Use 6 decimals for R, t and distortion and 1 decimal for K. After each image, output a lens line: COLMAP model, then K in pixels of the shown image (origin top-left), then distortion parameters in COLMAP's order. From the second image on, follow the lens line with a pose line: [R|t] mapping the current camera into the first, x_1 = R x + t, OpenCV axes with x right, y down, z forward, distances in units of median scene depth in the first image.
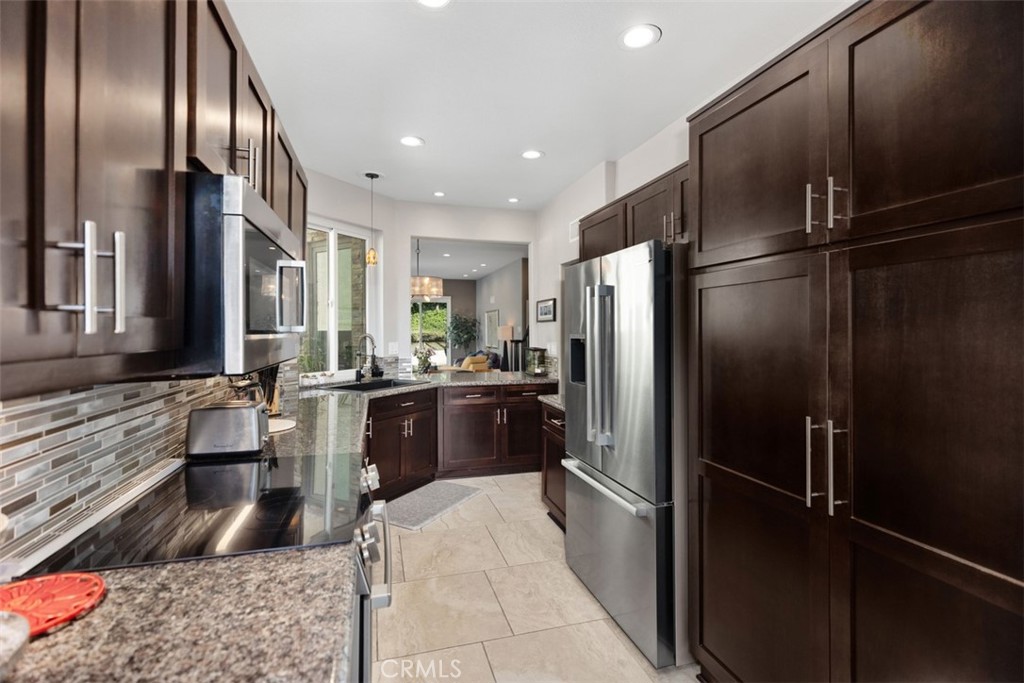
lens RADIAL K [[462.0, 0, 517.5], [0, 462.0, 329.0], [0, 0, 1]] dist [0.003809, -0.000940]
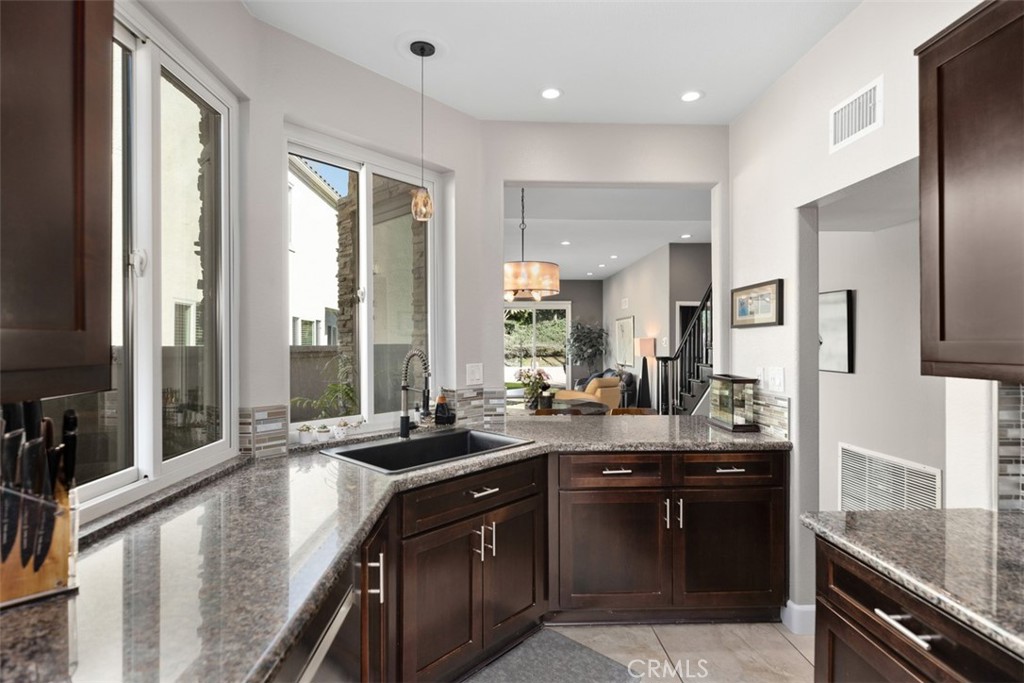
lens RADIAL K [[501.3, 0, 502.8], [0, 501.3, 343.7], [0, 0, 1]] dist [-0.021821, -0.000432]
pose [[0.961655, -0.000133, -0.274260, -0.068968], [0.001209, 0.999992, 0.003753, 0.001567], [0.274258, -0.003941, 0.961648, 0.457057]]
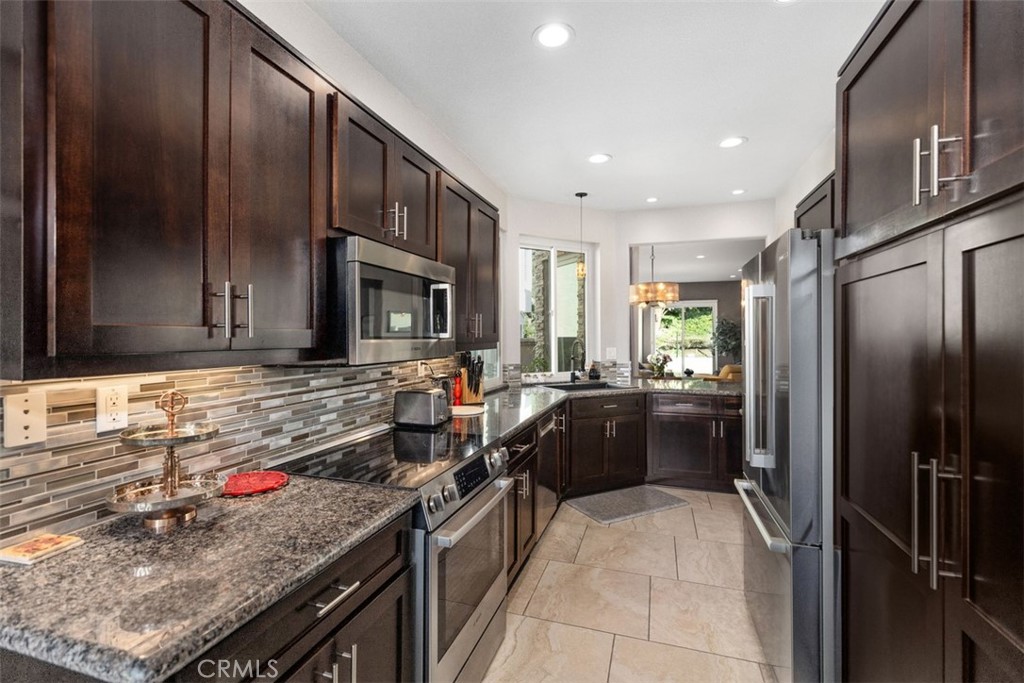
lens RADIAL K [[462.0, 0, 515.7], [0, 462.0, 339.3], [0, 0, 1]] dist [0.003809, -0.000940]
pose [[0.826731, 0.003067, -0.562589, 0.163565], [0.002116, 0.999961, 0.008562, -0.000021], [0.562594, -0.008269, 0.826692, 0.007621]]
